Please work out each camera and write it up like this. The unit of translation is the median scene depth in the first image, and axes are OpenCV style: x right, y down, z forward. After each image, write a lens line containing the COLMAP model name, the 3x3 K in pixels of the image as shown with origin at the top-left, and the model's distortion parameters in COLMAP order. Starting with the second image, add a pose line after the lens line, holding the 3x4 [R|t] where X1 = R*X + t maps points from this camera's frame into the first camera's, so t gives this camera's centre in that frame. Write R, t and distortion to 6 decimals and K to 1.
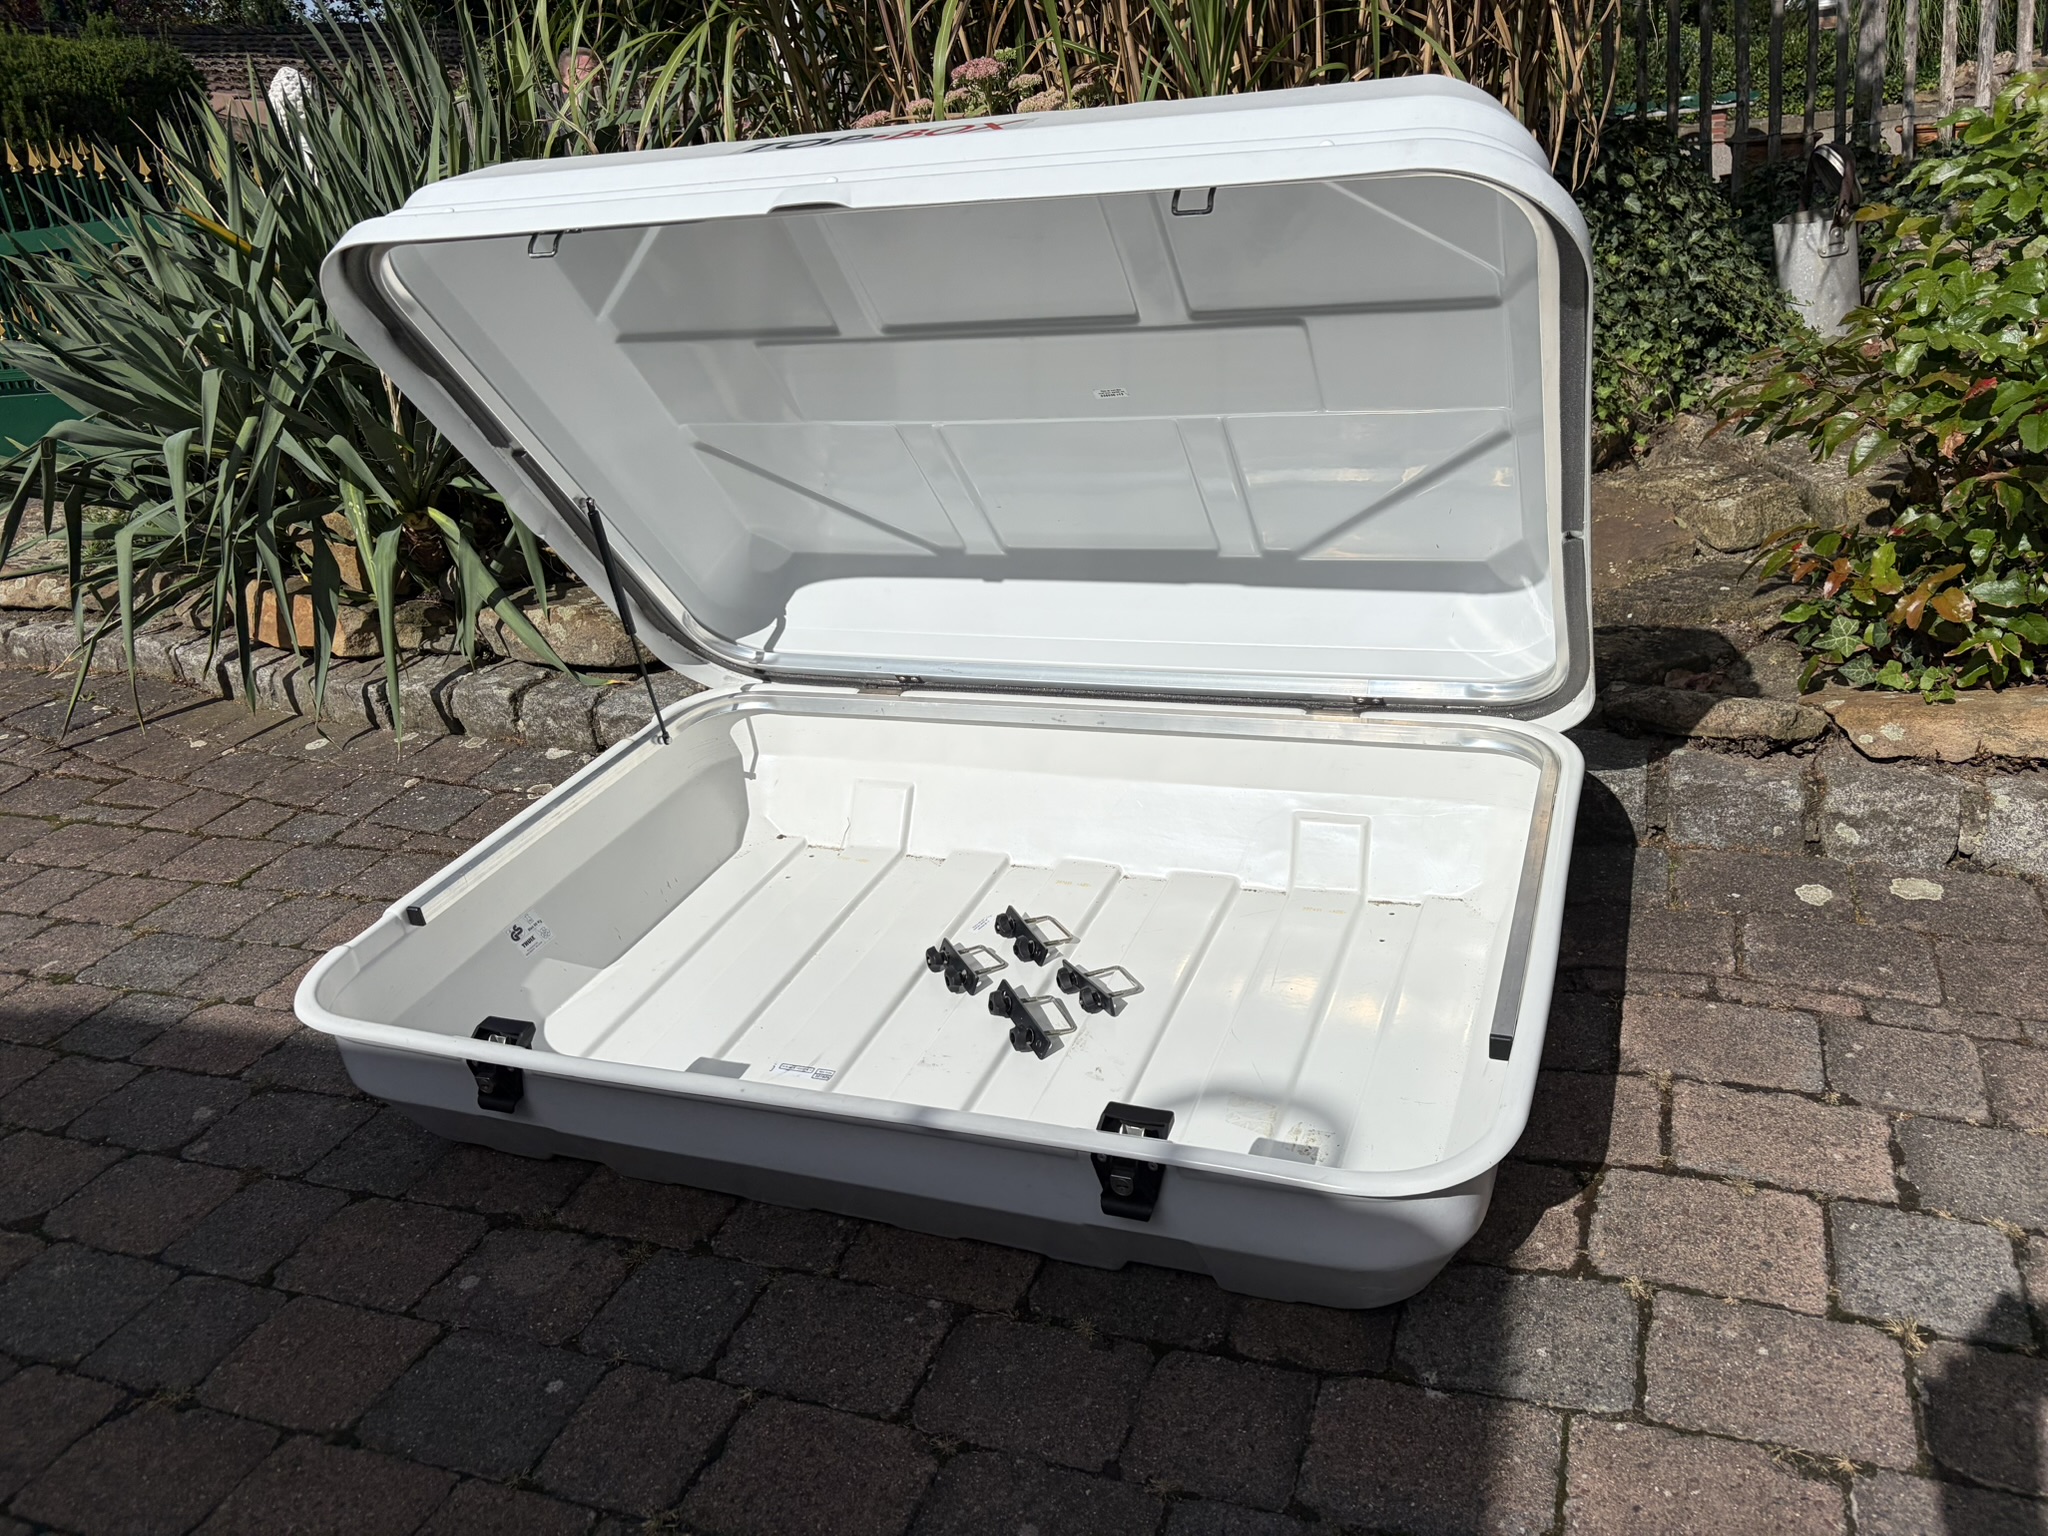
lens RADIAL K [[1561.5, 0, 1037.5], [0, 1561.5, 766.5], [0, 0, 1]] dist [0.032127, -0.029125]
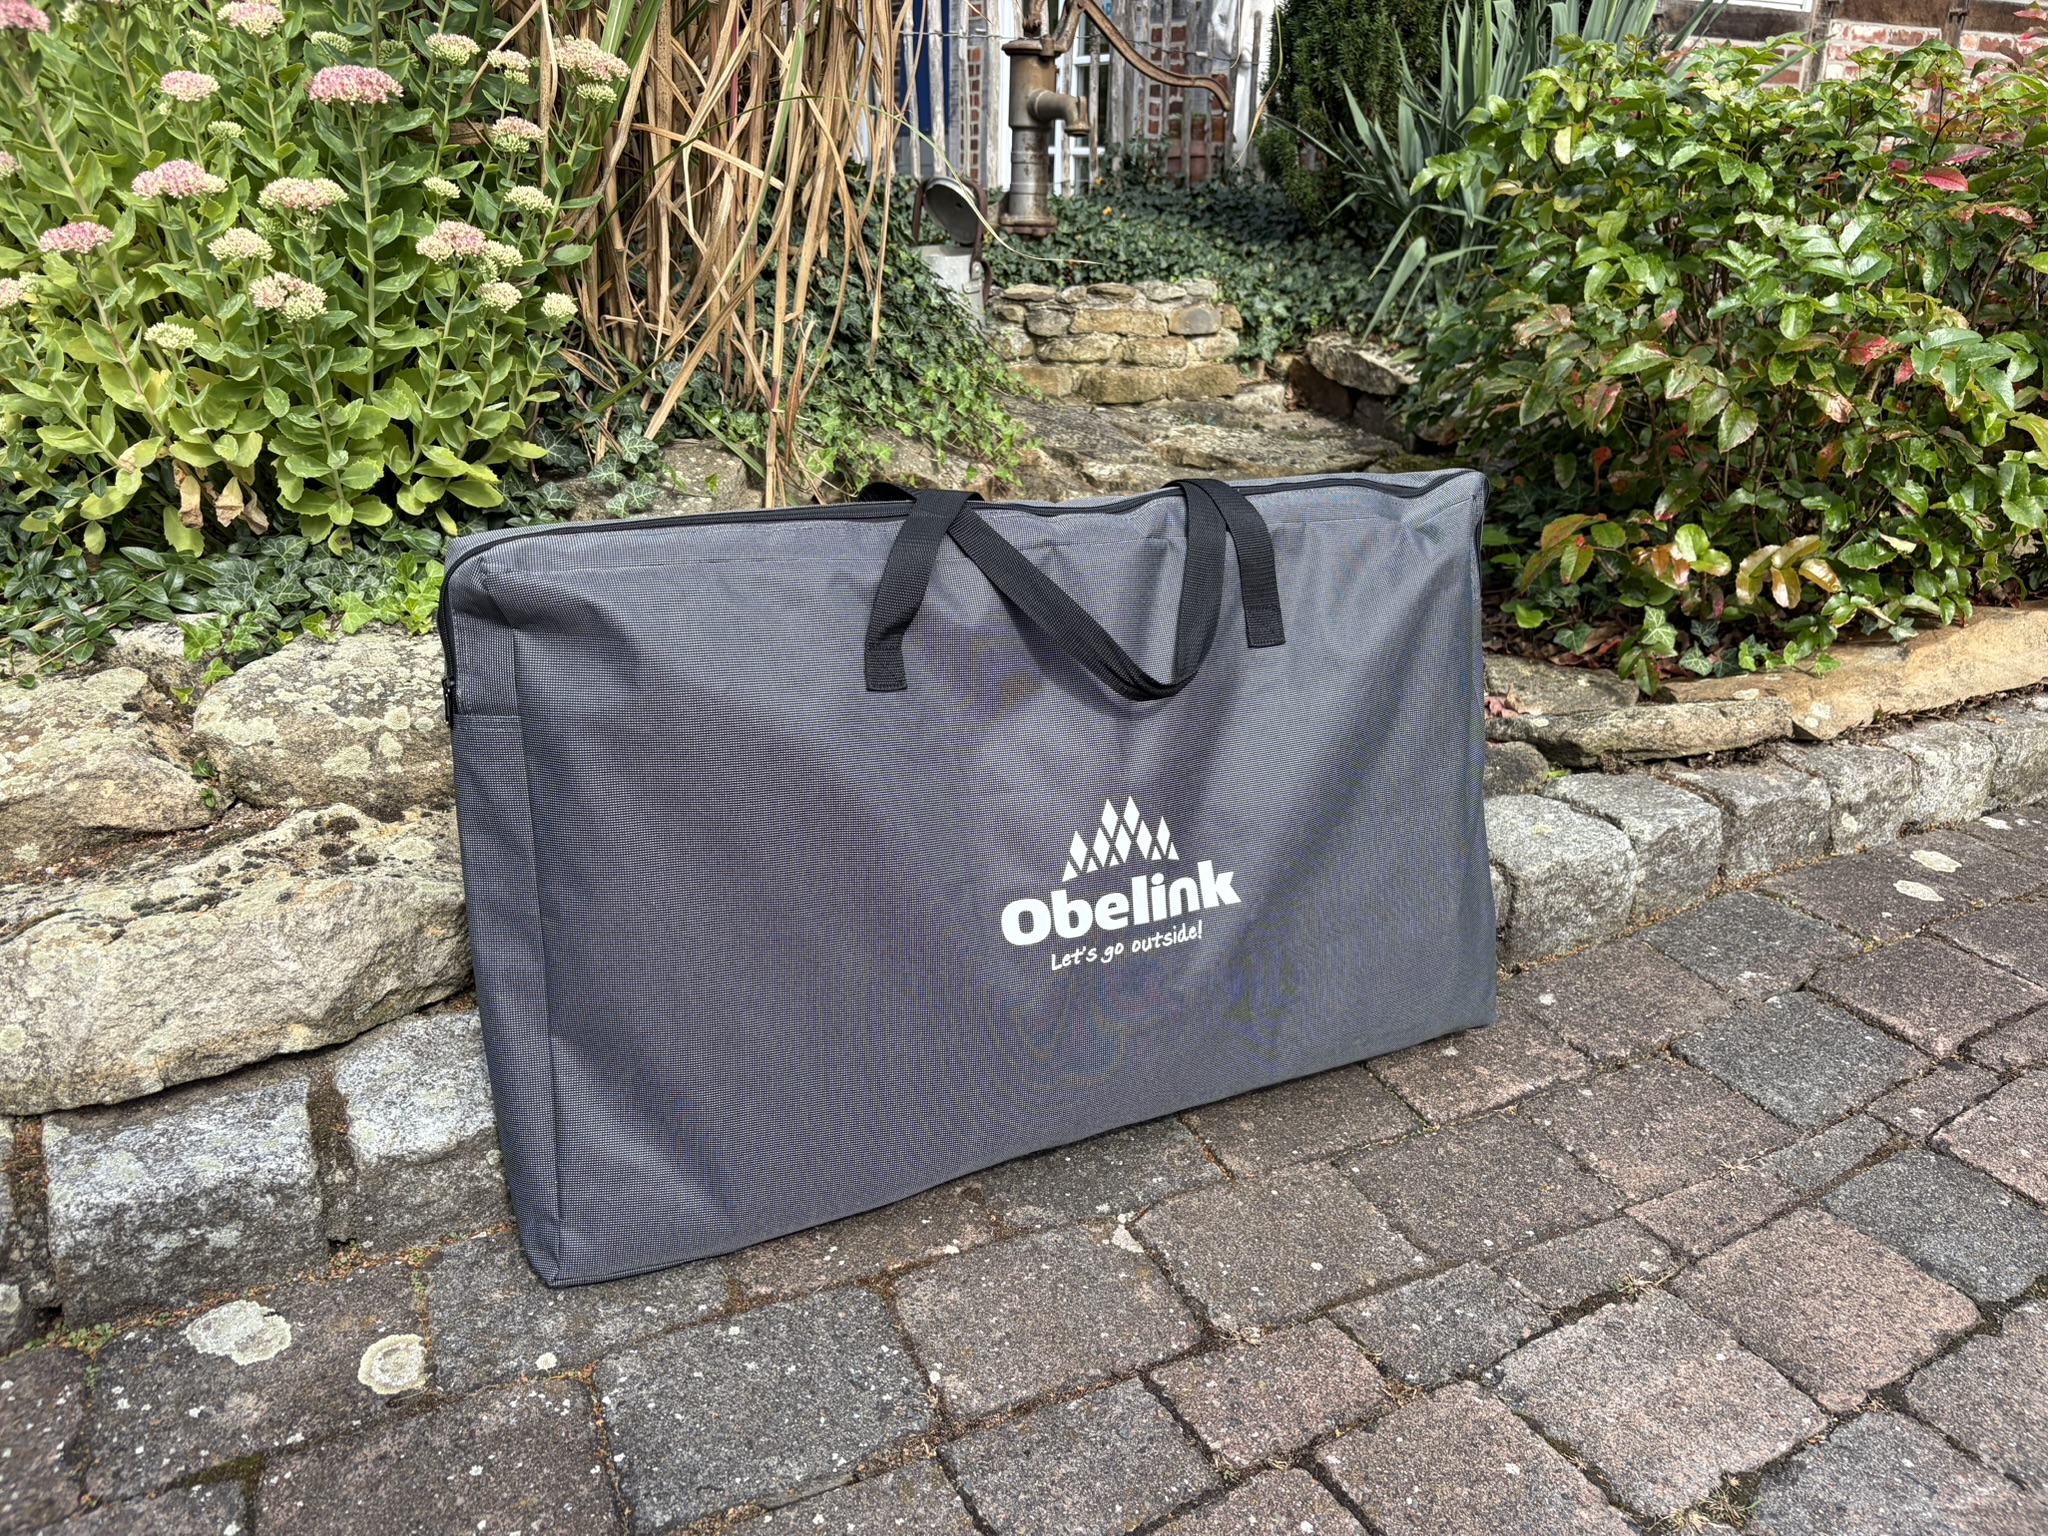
lens RADIAL K [[1561.5, 0, 1036.0], [0, 1561.5, 766.0], [0, 0, 1]] dist [0.032127, -0.029125]
pose [[0.600727, -0.171972, 0.780739, -0.438096], [0.227558, 0.972974, 0.039225, -0.120706], [-0.766384, 0.154100, 0.623625, 0.697791]]
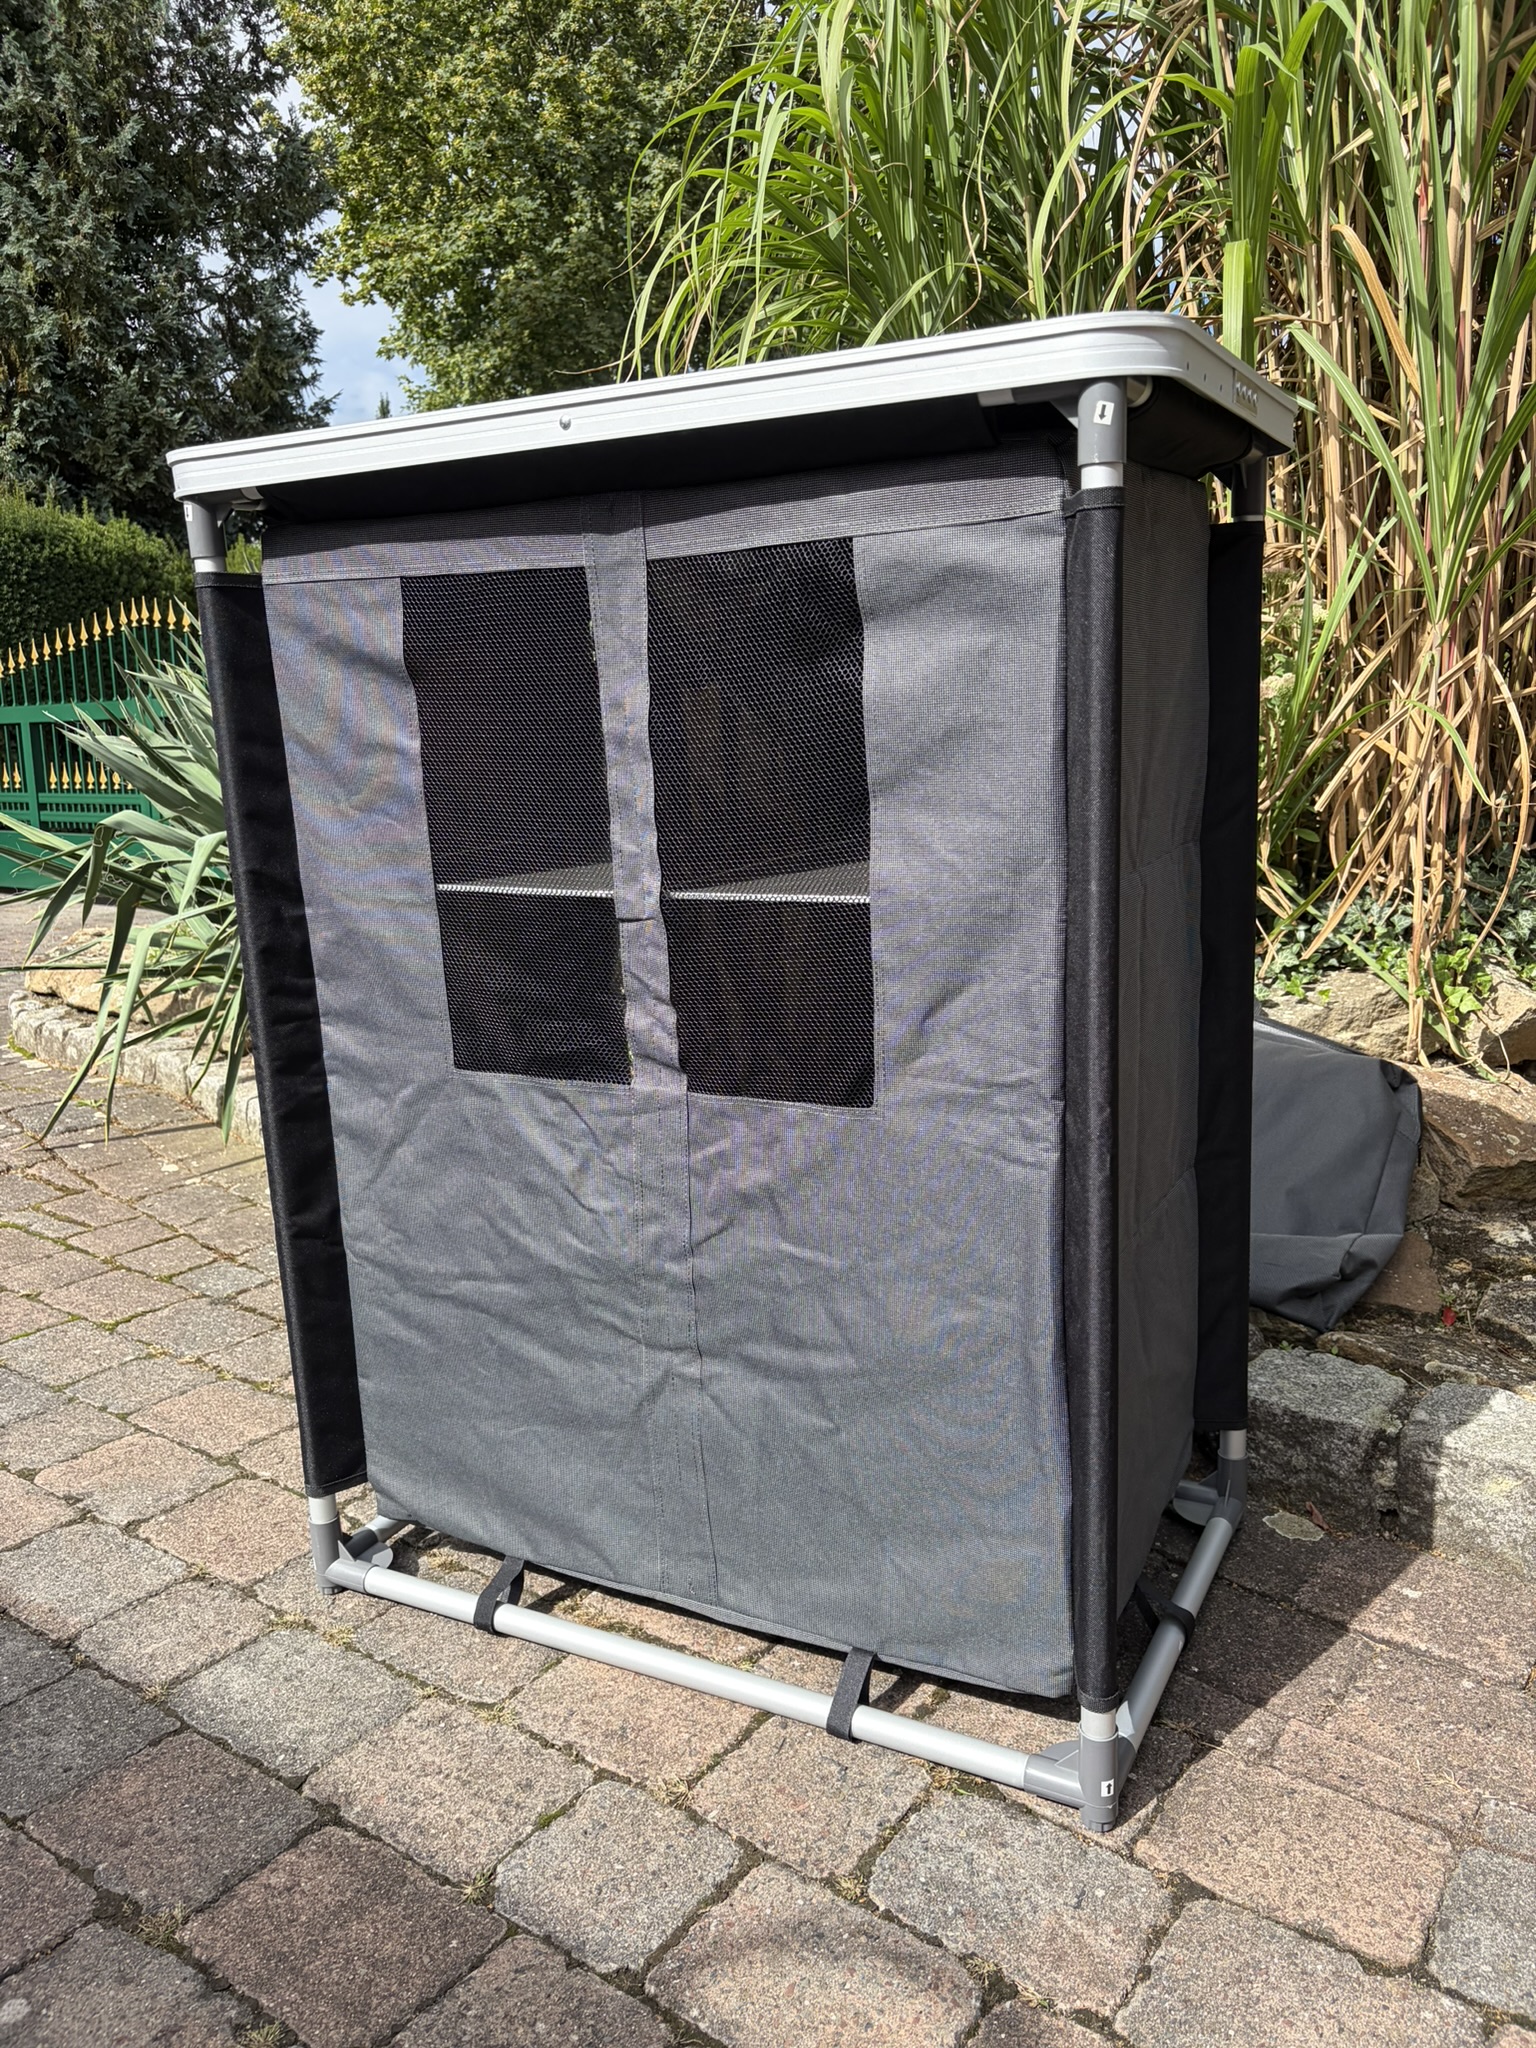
lens RADIAL K [[1561.5, 0, 776.4], [0, 1561.5, 1021.2], [0, 0, 1]] dist [0.032127, -0.029125]
pose [[0.957787, 0.146273, -0.247485, 0.023864], [-0.193406, 0.964787, -0.178272, -0.003149], [0.212694, 0.218611, 0.952350, 0.267521]]
